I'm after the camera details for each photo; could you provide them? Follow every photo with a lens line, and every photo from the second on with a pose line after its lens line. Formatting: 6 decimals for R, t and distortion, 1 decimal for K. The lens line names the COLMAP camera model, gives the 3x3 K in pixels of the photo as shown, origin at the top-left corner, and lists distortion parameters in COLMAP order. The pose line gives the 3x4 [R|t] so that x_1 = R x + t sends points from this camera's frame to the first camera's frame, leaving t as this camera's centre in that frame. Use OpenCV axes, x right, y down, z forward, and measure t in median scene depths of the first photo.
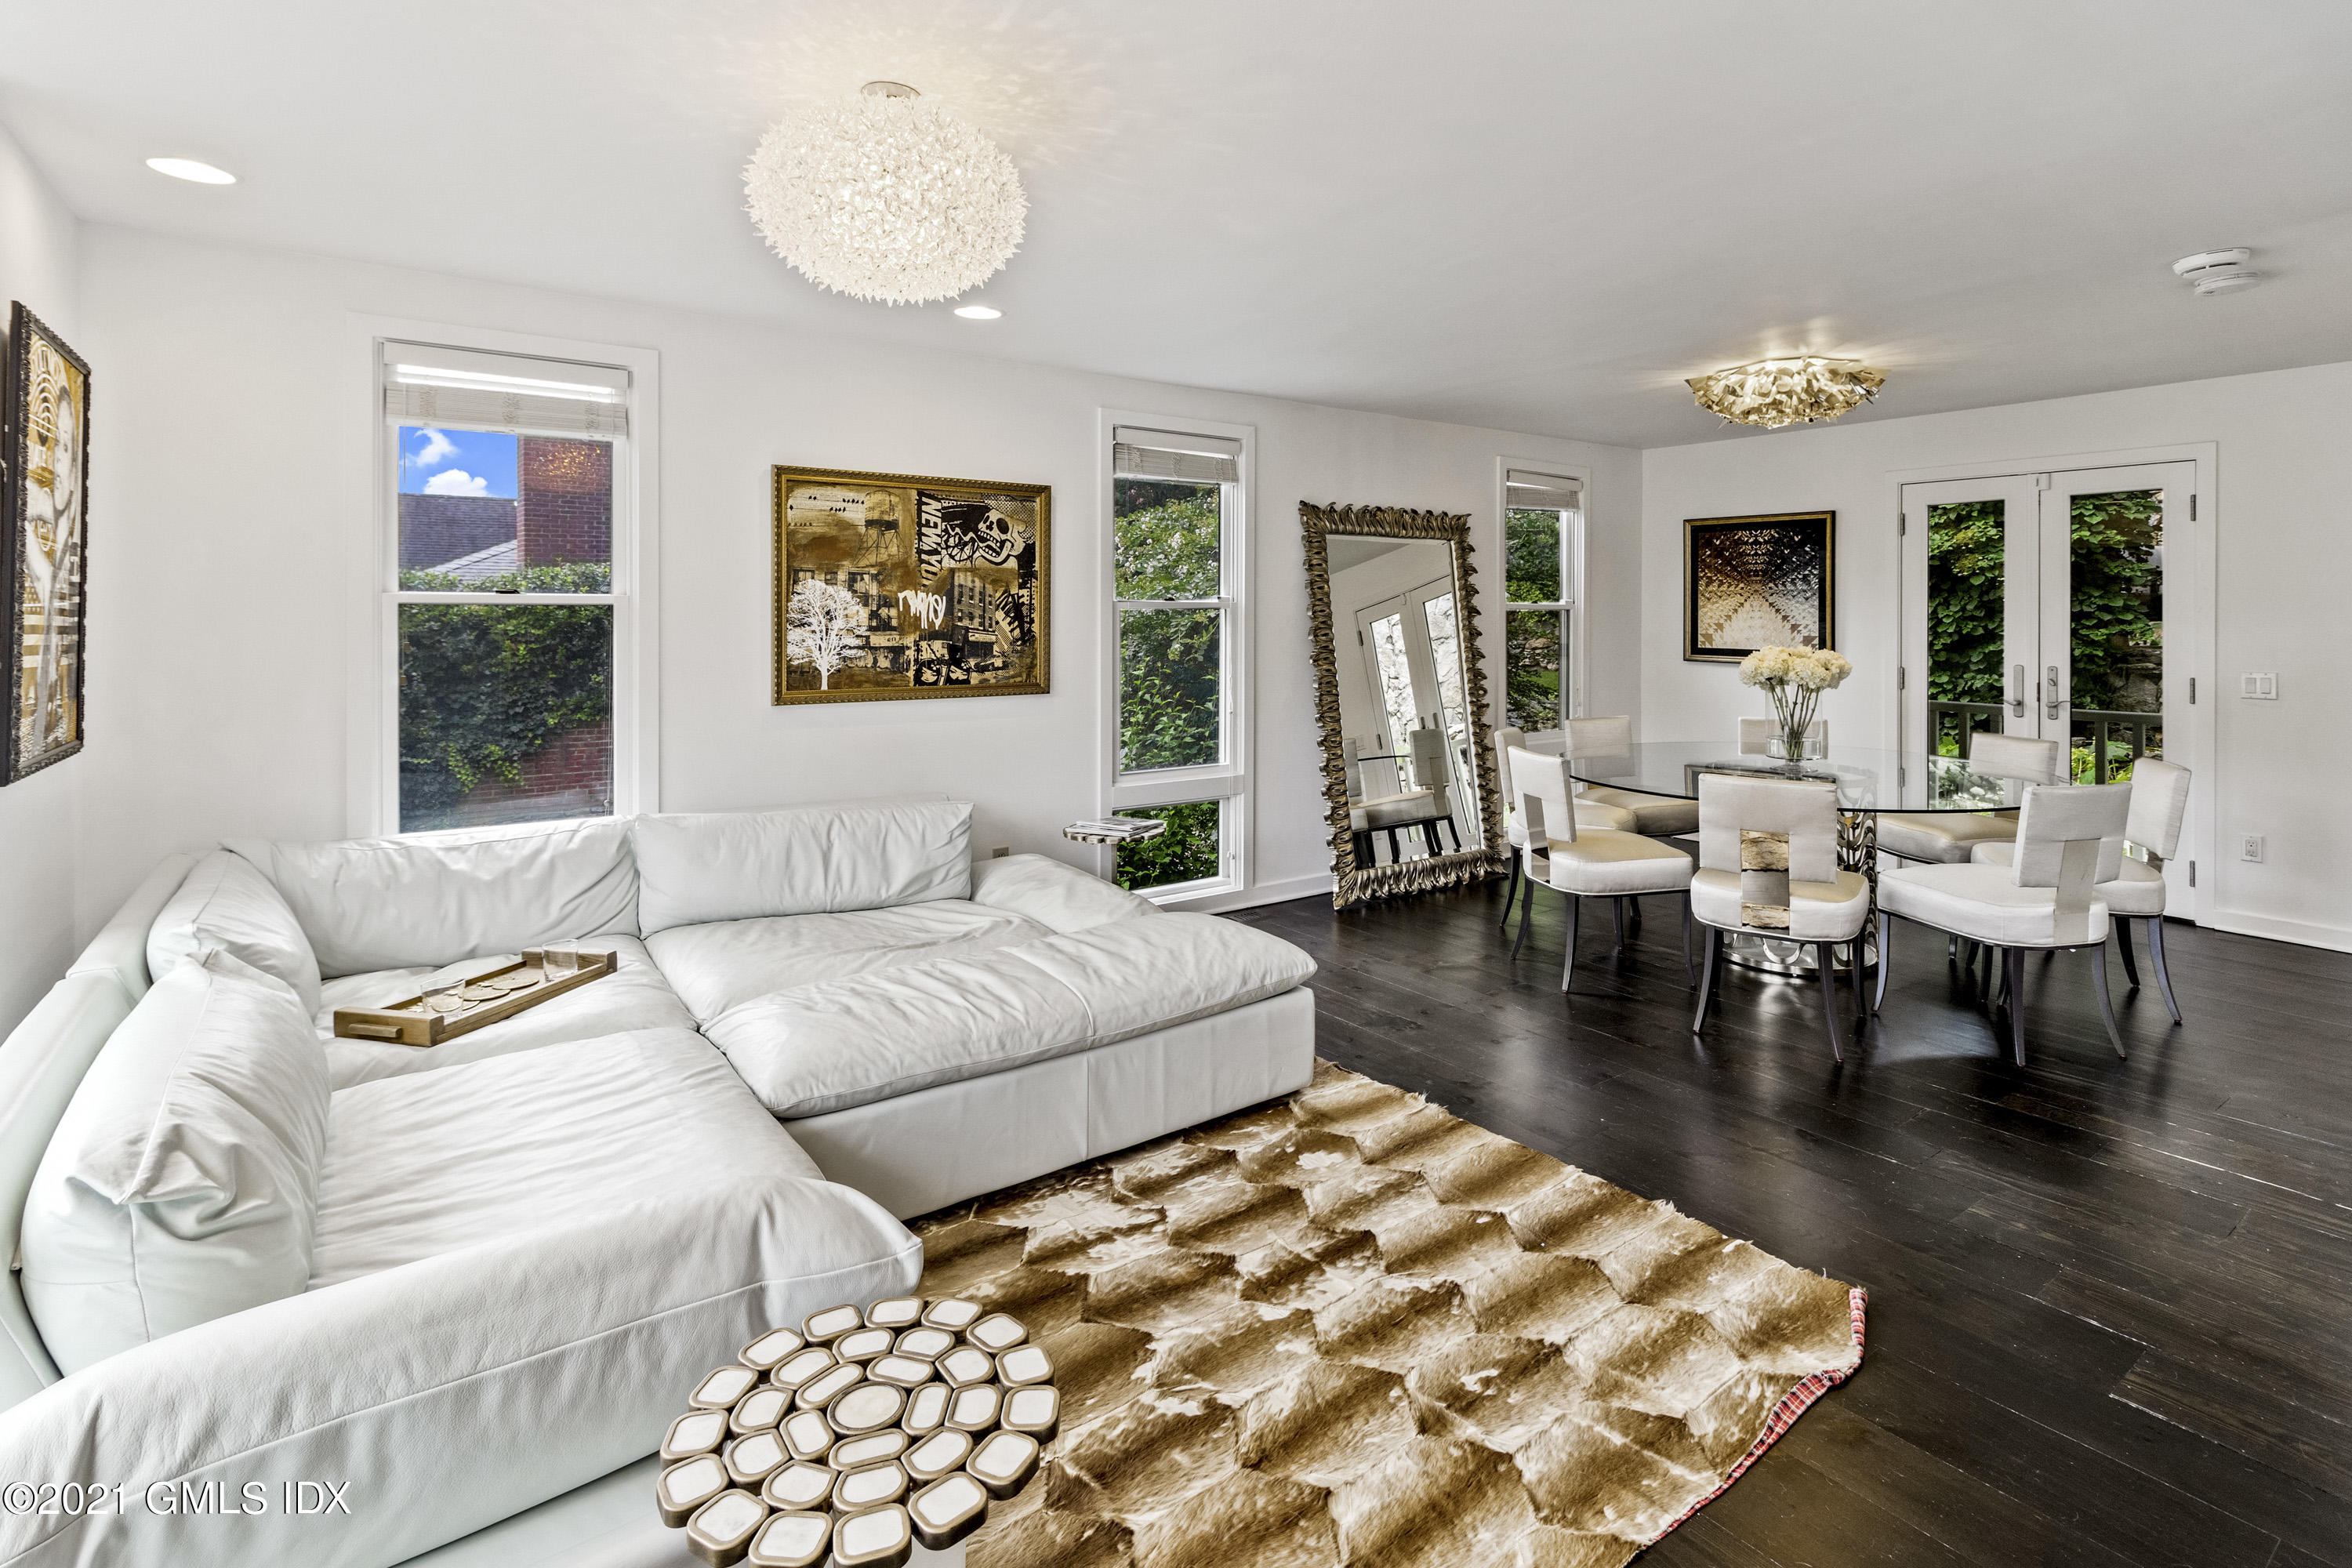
lens RADIAL K [[1124.9, 0, 1184.7], [0, 1124.9, 751.3], [0, 0, 1]] dist [0.001470, 0.000698]
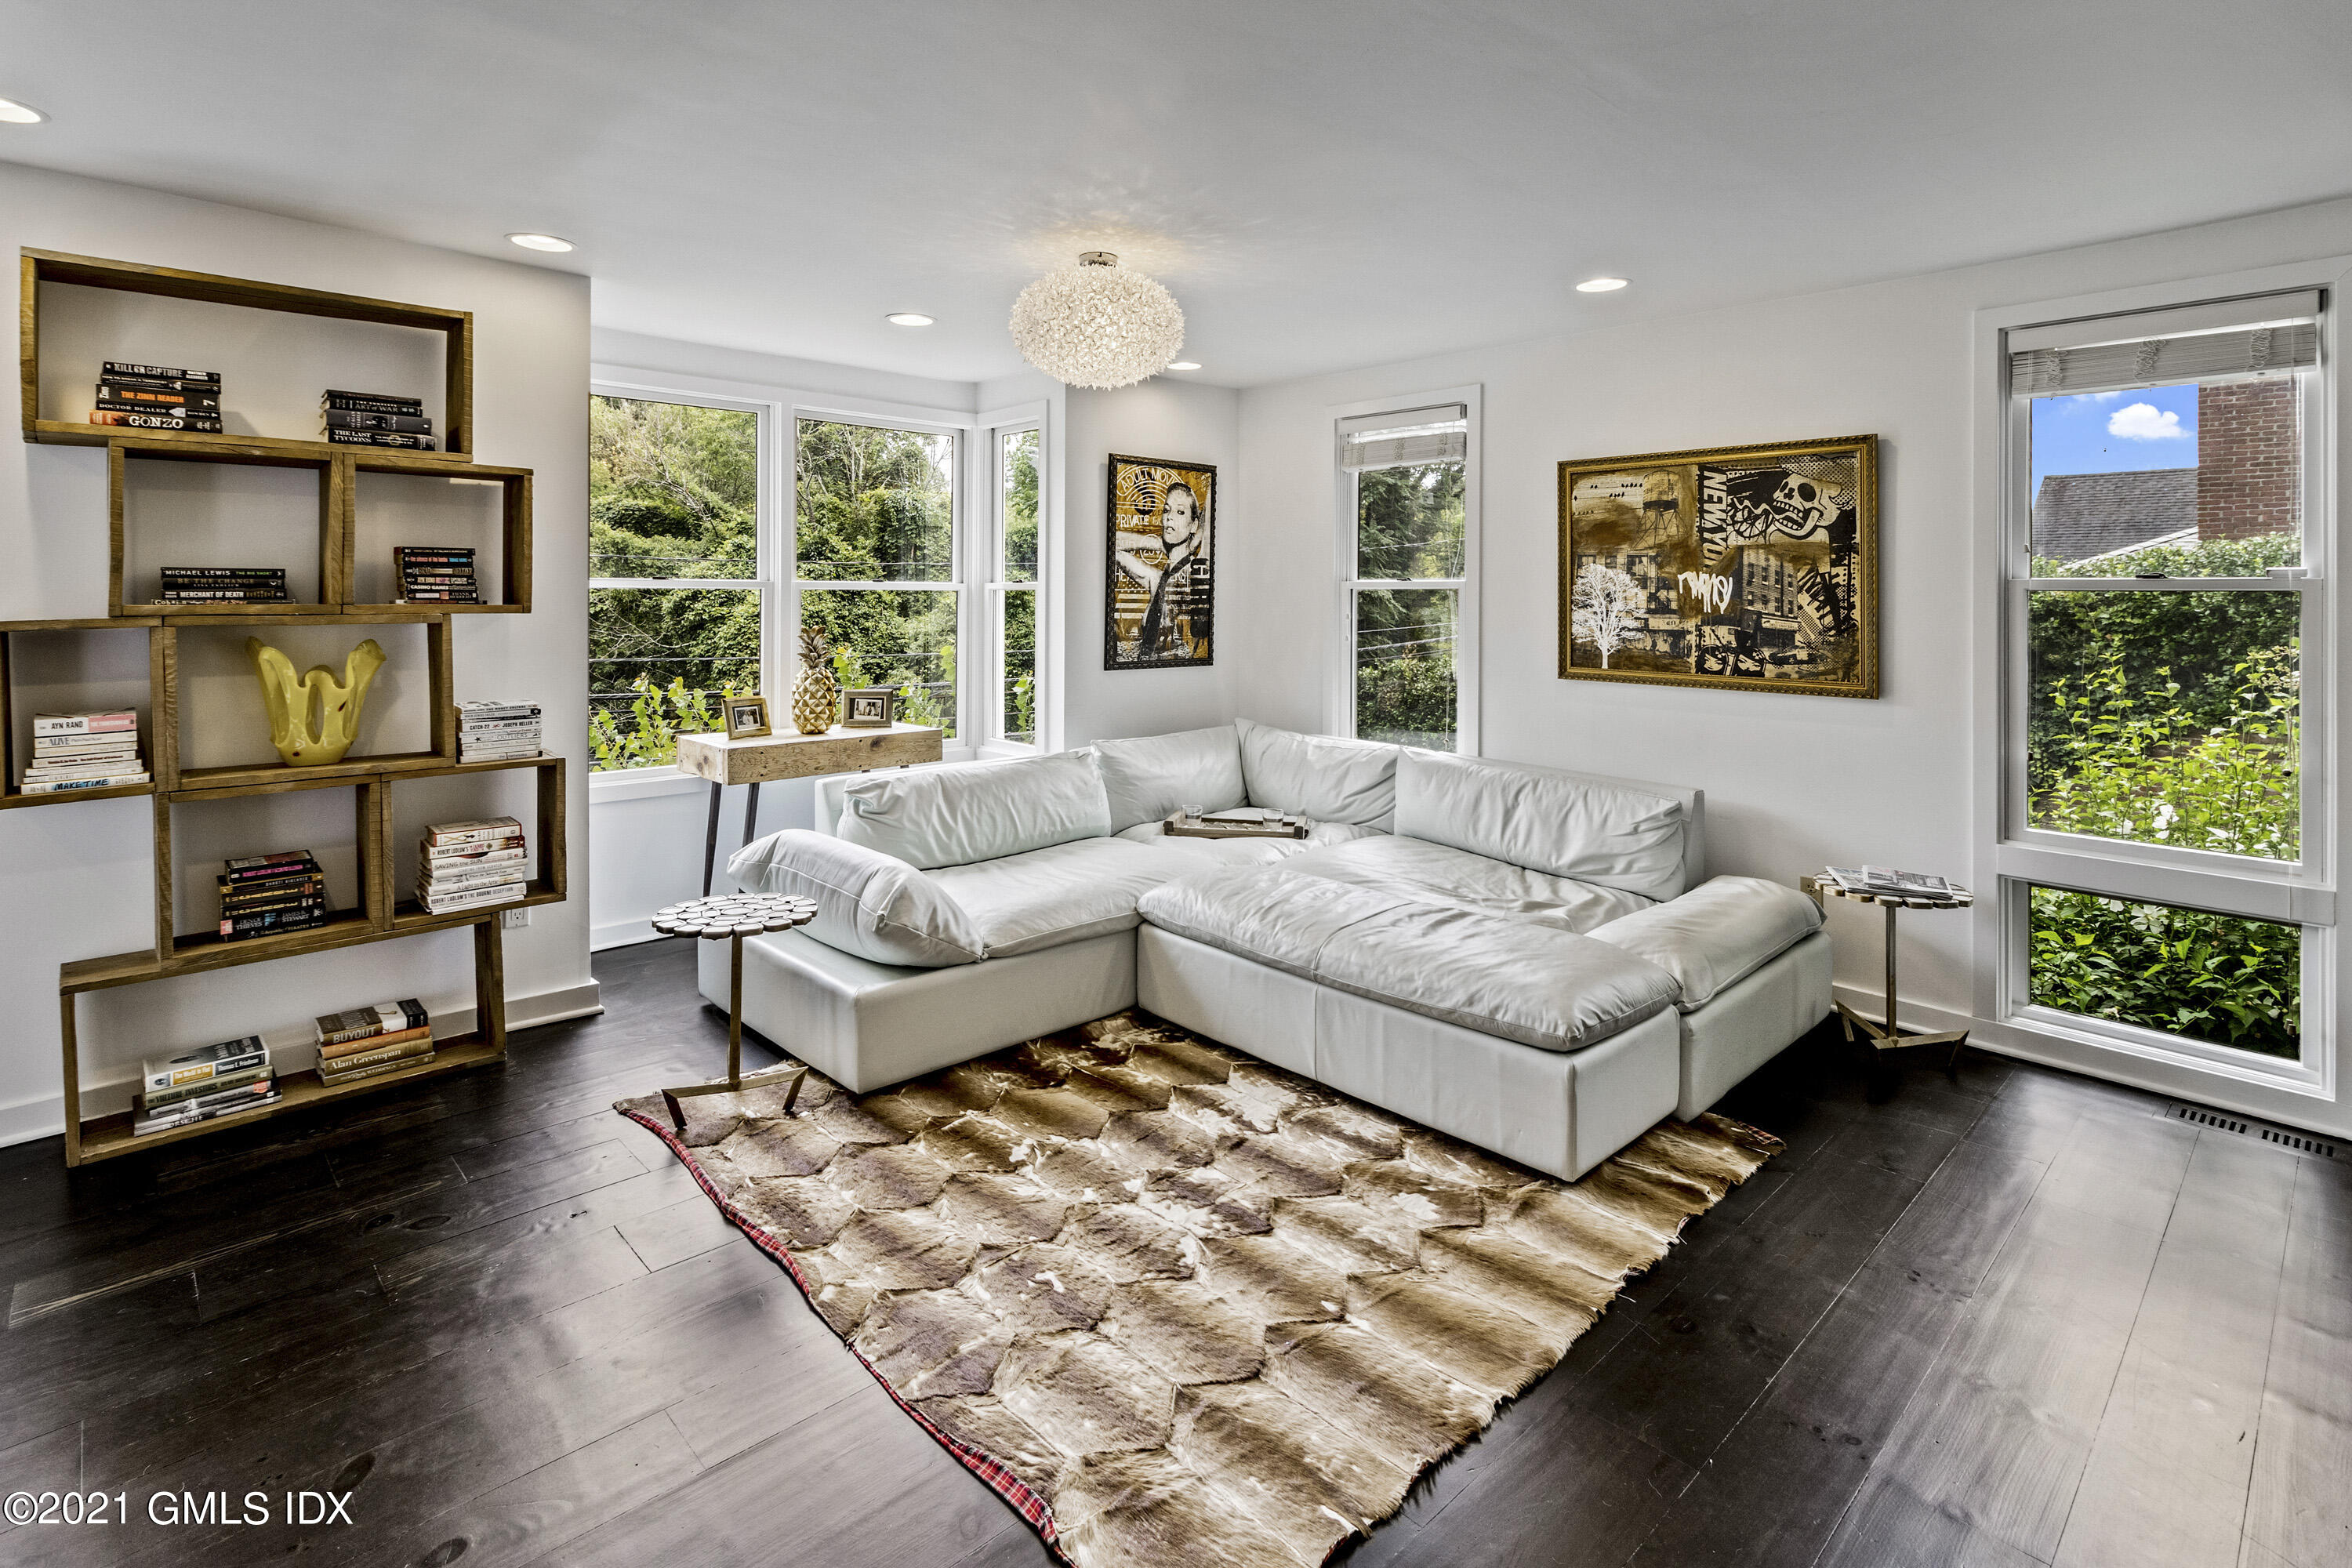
lens RADIAL K [[1124.9, 0, 1184.7], [0, 1124.9, 751.3], [0, 0, 1]] dist [0.001470, 0.000698]
pose [[0.134467, 0.136679, -0.981447, 0.665672], [-0.126274, 0.984731, 0.119836, -0.054968], [0.982840, 0.107817, 0.149673, 0.465529]]
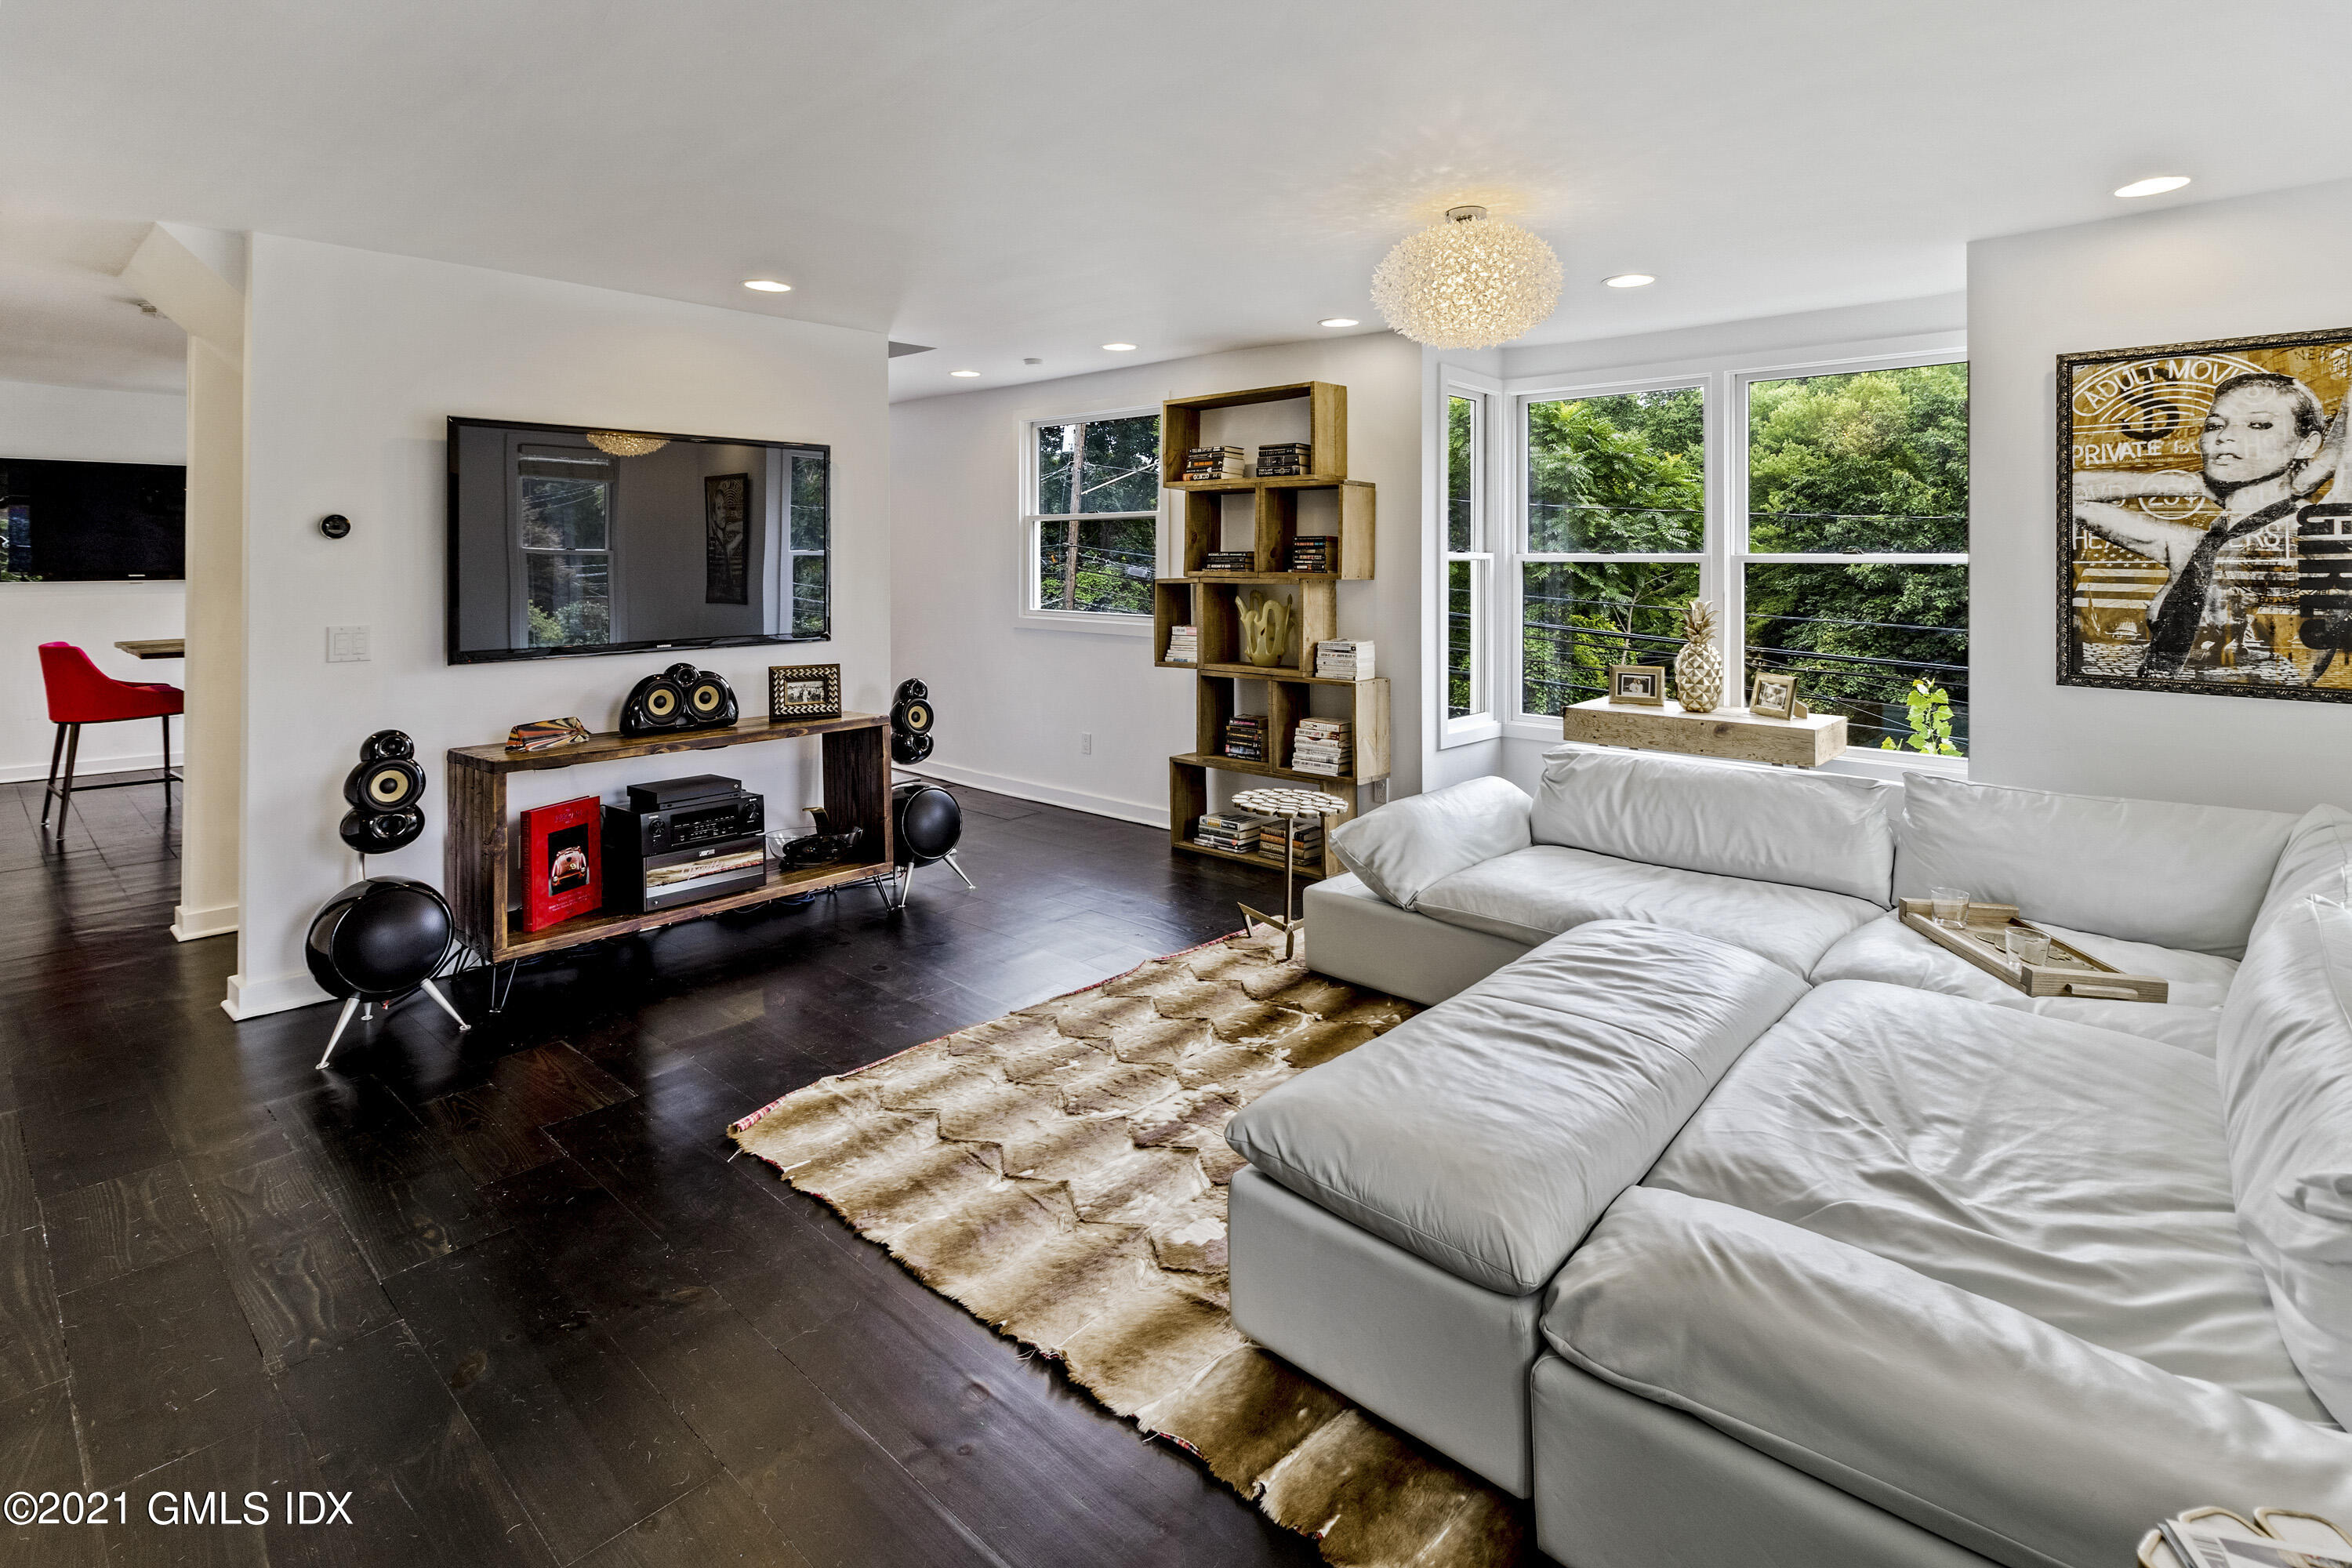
lens RADIAL K [[1145.1, 0, 1217.5], [0, 1145.1, 735.7], [0, 0, 1]] dist [0.012587, 0.000418]
pose [[-0.974597, 0.028626, -0.222128, 0.204439], [-0.033152, 0.962433, 0.269488, -0.153926], [0.221498, 0.270006, -0.937035, 1.221354]]
